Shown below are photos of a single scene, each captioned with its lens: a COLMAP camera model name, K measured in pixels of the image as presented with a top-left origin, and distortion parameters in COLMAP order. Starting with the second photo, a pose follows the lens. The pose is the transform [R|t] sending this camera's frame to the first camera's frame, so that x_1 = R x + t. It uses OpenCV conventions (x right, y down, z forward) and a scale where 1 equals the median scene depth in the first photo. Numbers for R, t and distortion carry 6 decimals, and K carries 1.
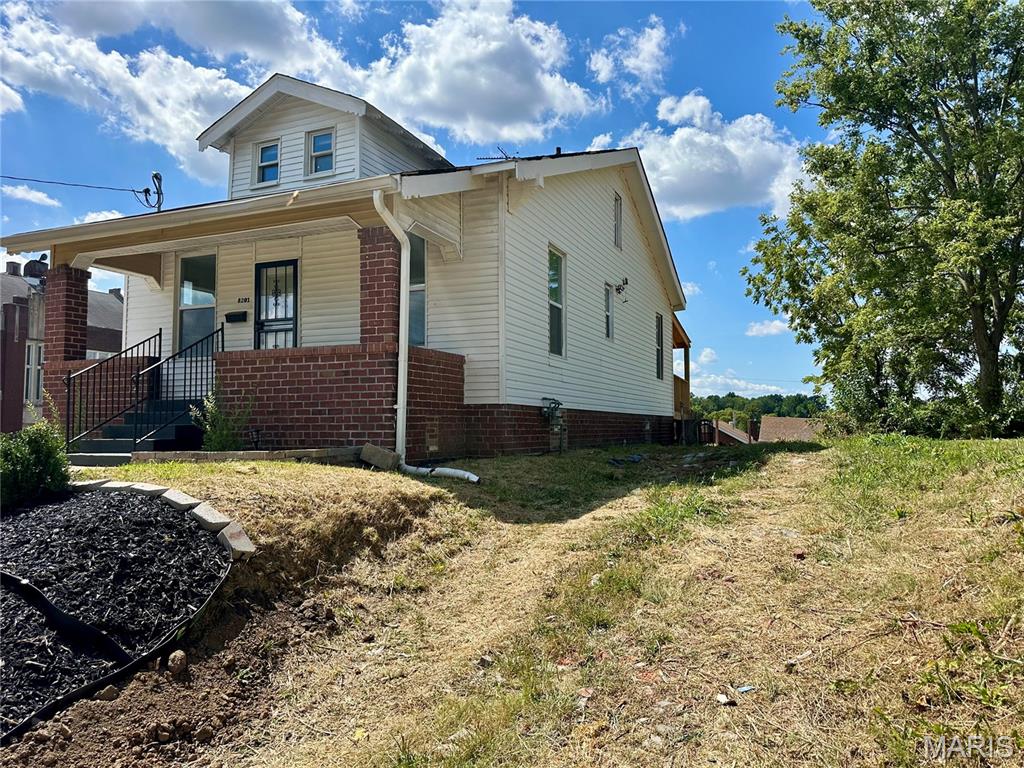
lens RADIAL K [[763.6, 0, 512.0], [0, 763.6, 384.0], [0, 0, 1]] dist [-0.001446, -0.001274]
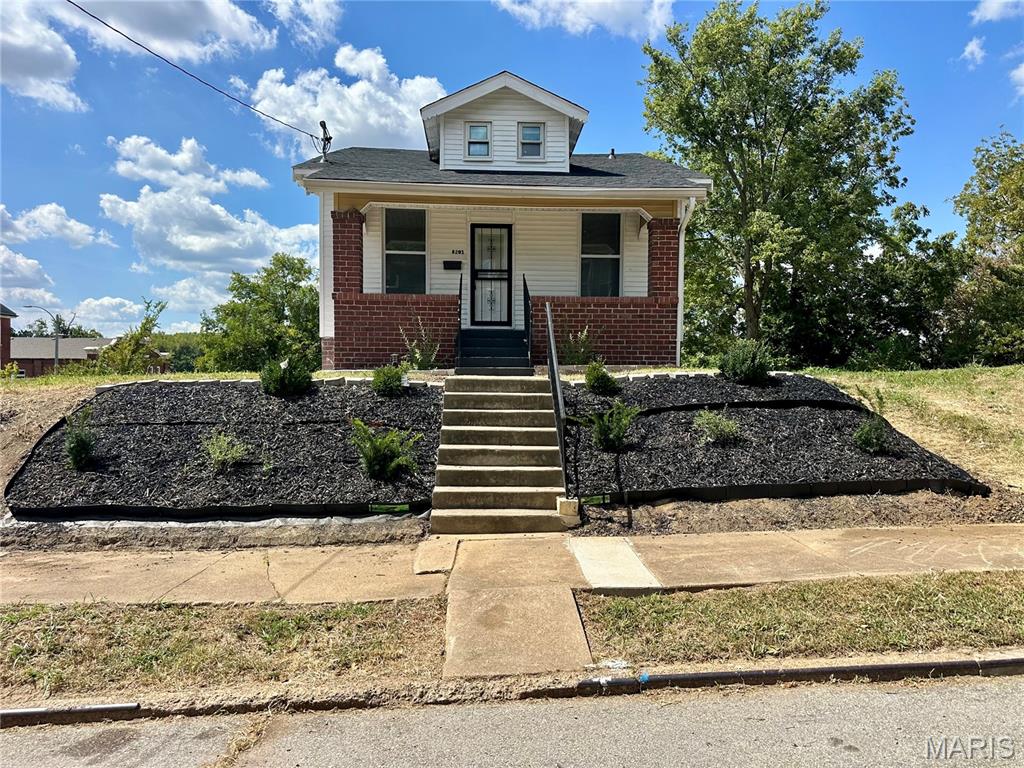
lens RADIAL K [[719.6, 0, 512.0], [0, 719.6, 384.0], [0, 0, 1]] dist [0.120940, -0.209435]
pose [[0.871405, -0.008912, 0.490483, -0.865208], [-0.029724, 0.997039, 0.070924, 0.018788], [-0.489663, -0.076383, 0.868560, -0.080820]]
